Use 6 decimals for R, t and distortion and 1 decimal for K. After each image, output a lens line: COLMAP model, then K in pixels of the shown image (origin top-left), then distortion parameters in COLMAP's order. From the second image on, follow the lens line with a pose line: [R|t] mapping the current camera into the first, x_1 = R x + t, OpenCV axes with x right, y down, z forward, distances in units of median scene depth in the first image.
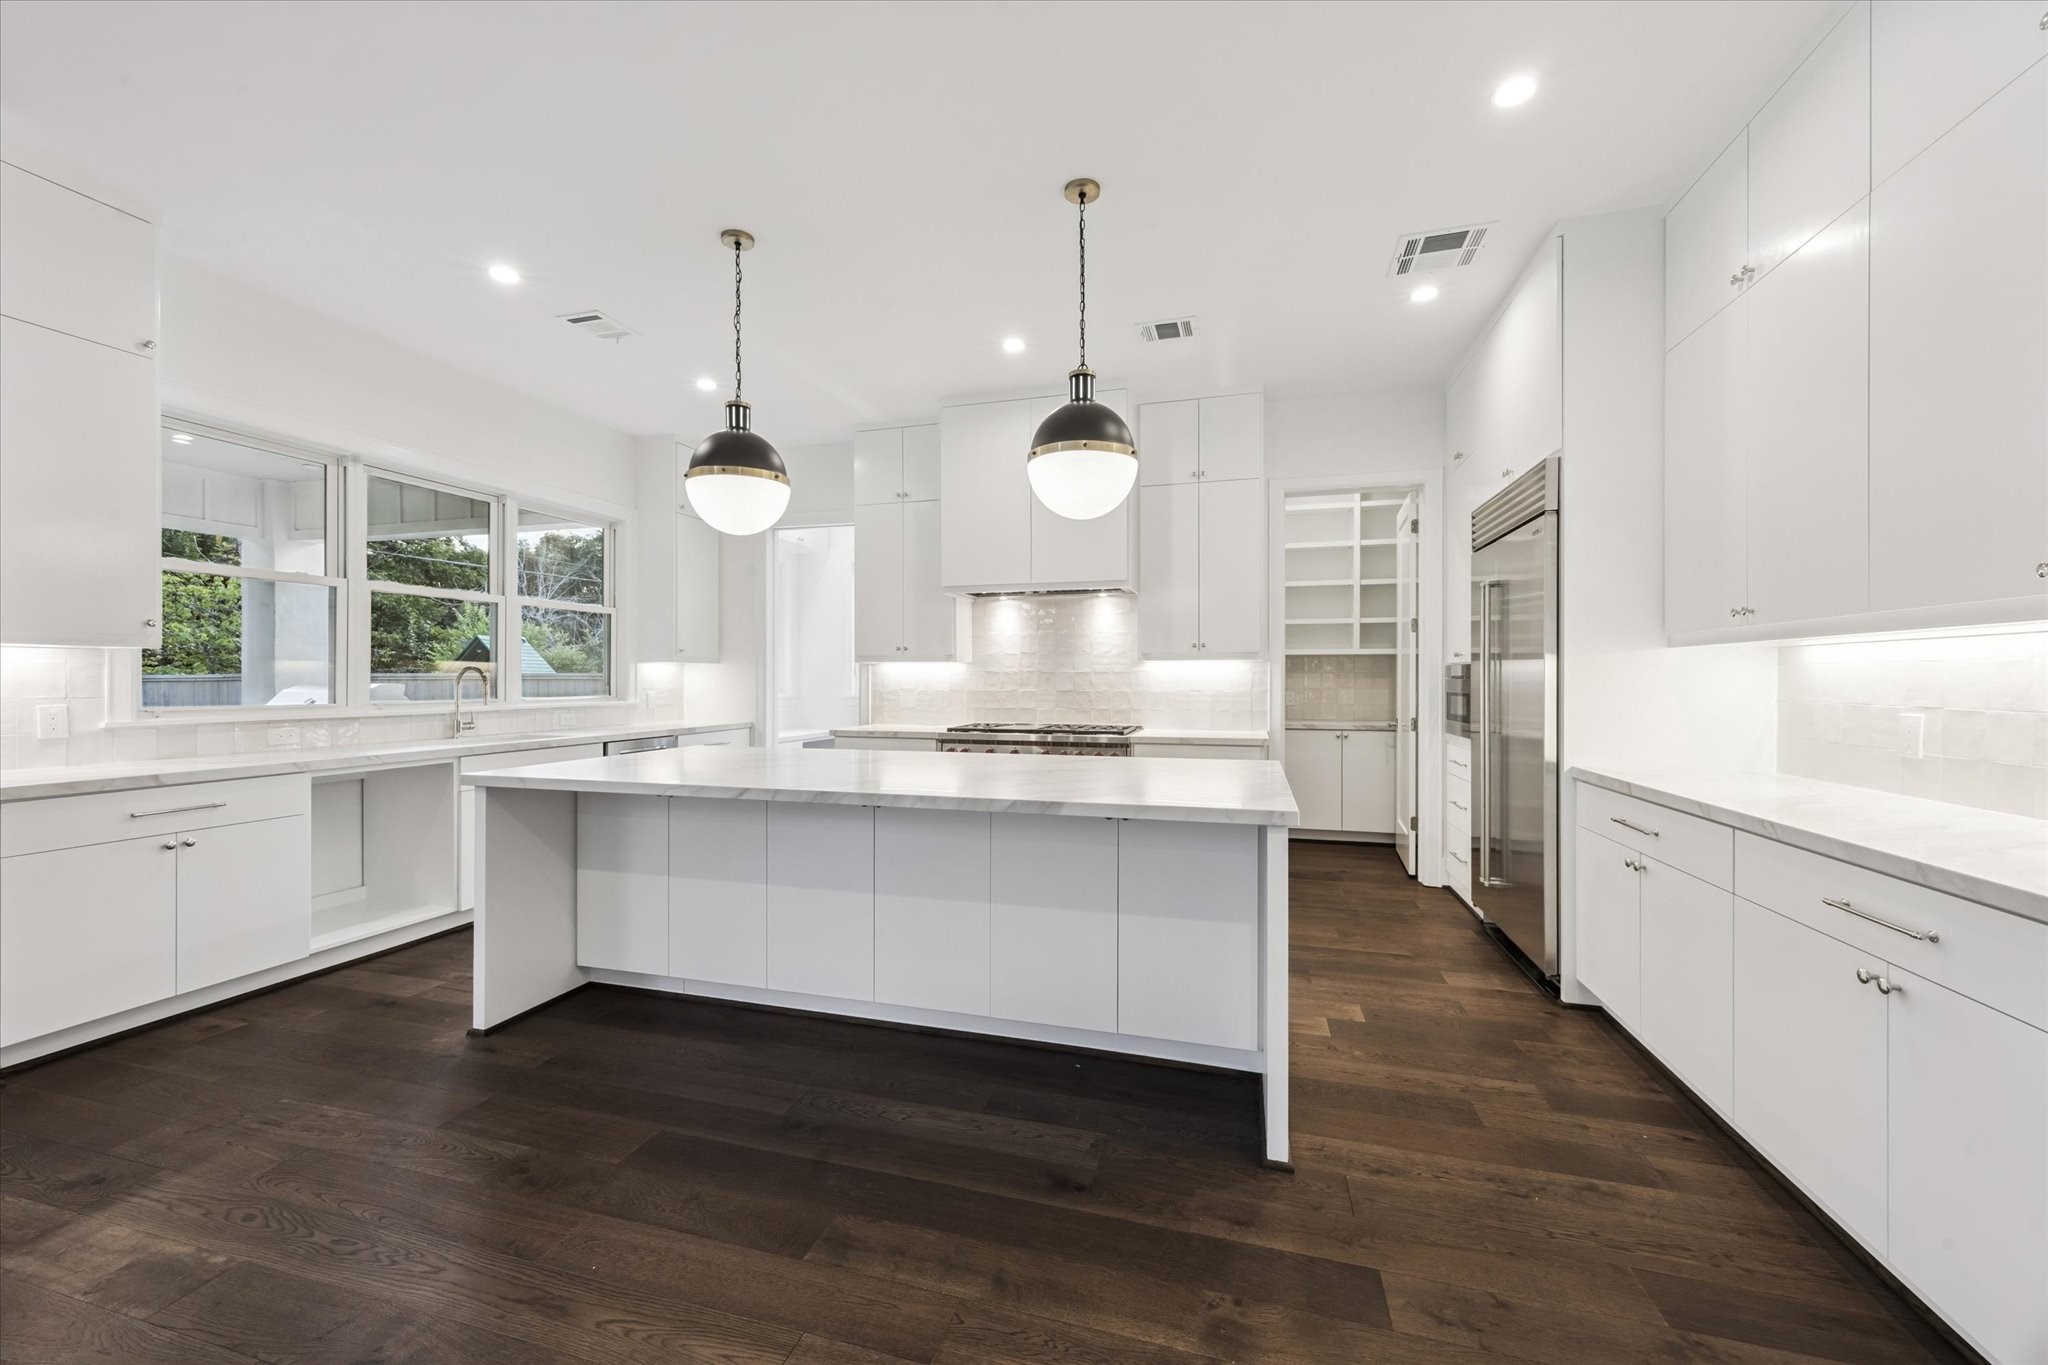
lens RADIAL K [[794.3, 0, 1017.6], [0, 794.3, 679.7], [0, 0, 1]] dist [0.000515, 0.000020]
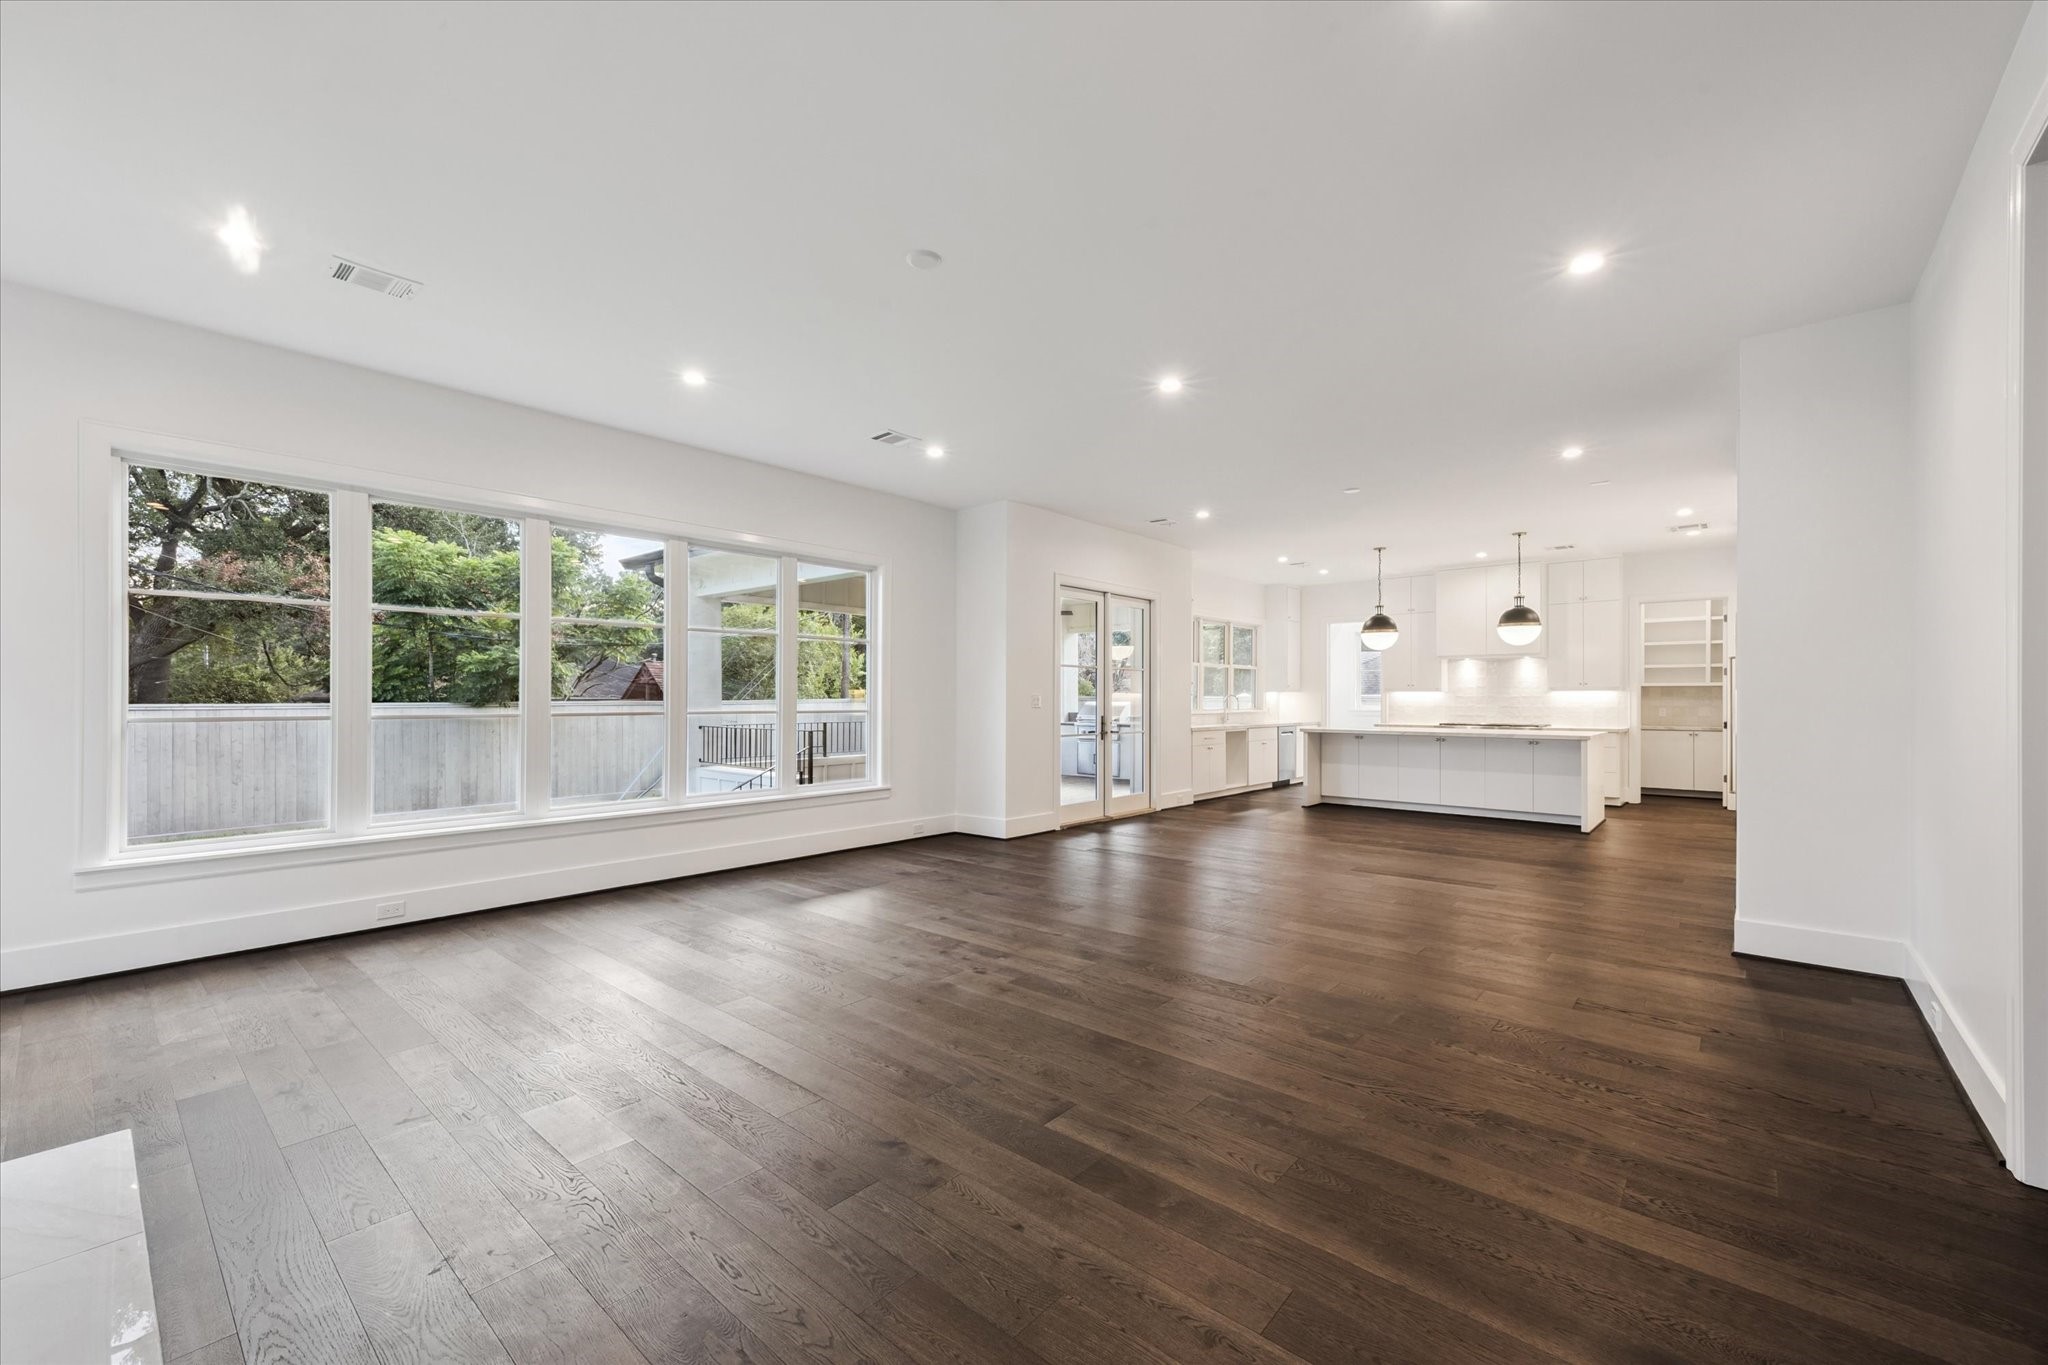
lens RADIAL K [[822.7, 0, 1013.3], [0, 822.7, 701.6], [0, 0, 1]] dist [0.000383, -0.000049]
pose [[0.900857, 0.004335, -0.434094, -0.146999], [-0.002971, 0.999988, 0.003821, -0.002312], [0.434105, -0.002153, 0.900860, -1.333970]]
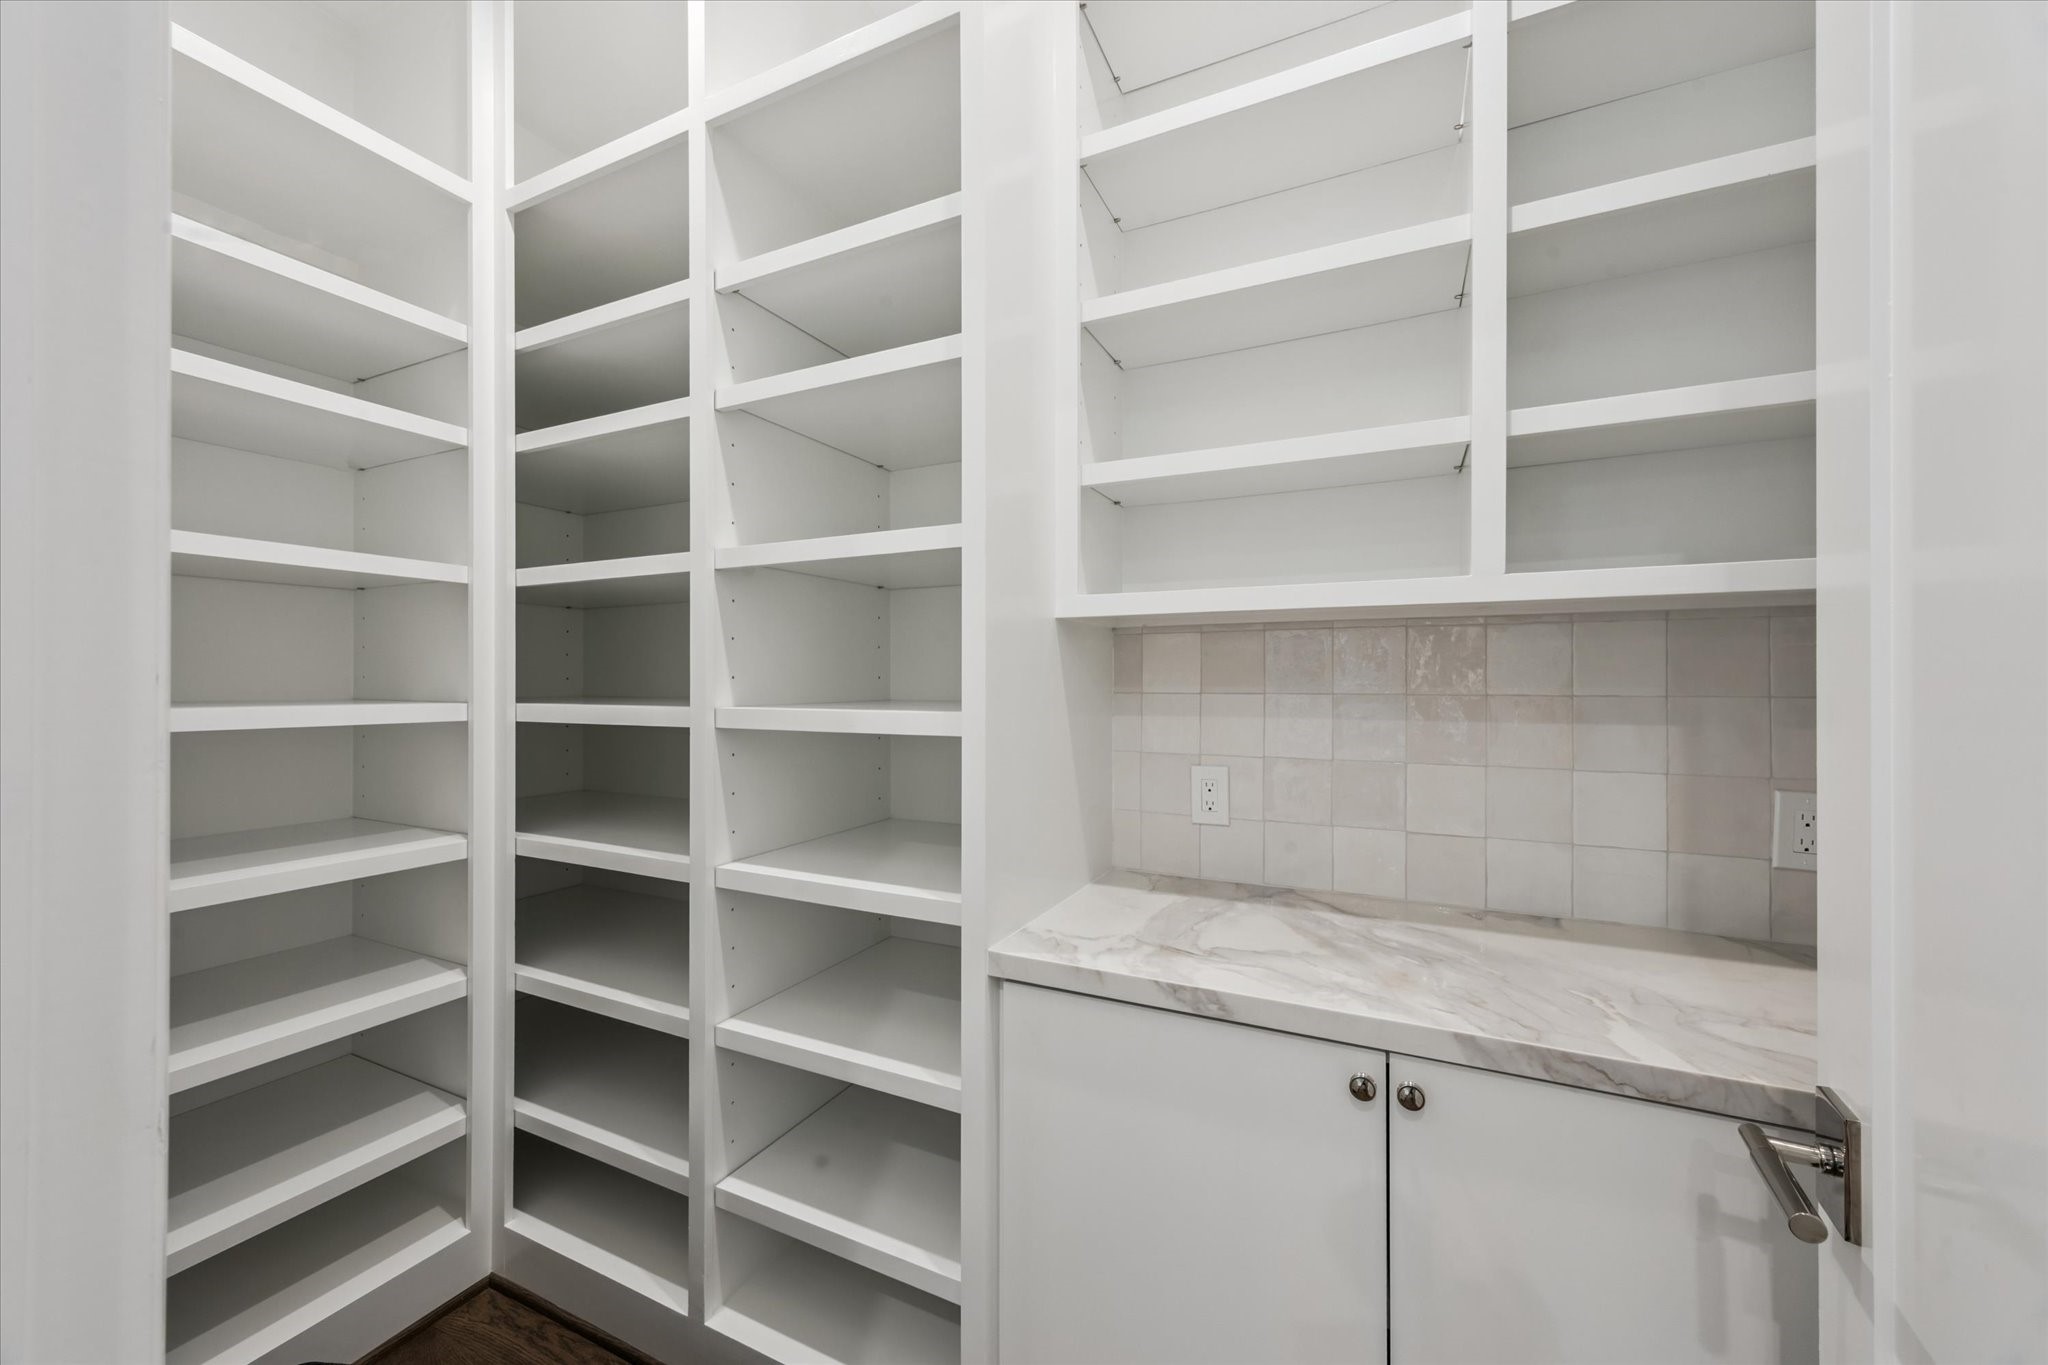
lens RADIAL K [[794.3, 0, 1017.6], [0, 794.3, 679.7], [0, 0, 1]] dist [0.000515, 0.000020]
pose [[0.987745, -0.002078, -0.156060, 0.397672], [0.001356, 0.999988, -0.004732, -0.014879], [0.156068, 0.004463, 0.987736, 0.915620]]
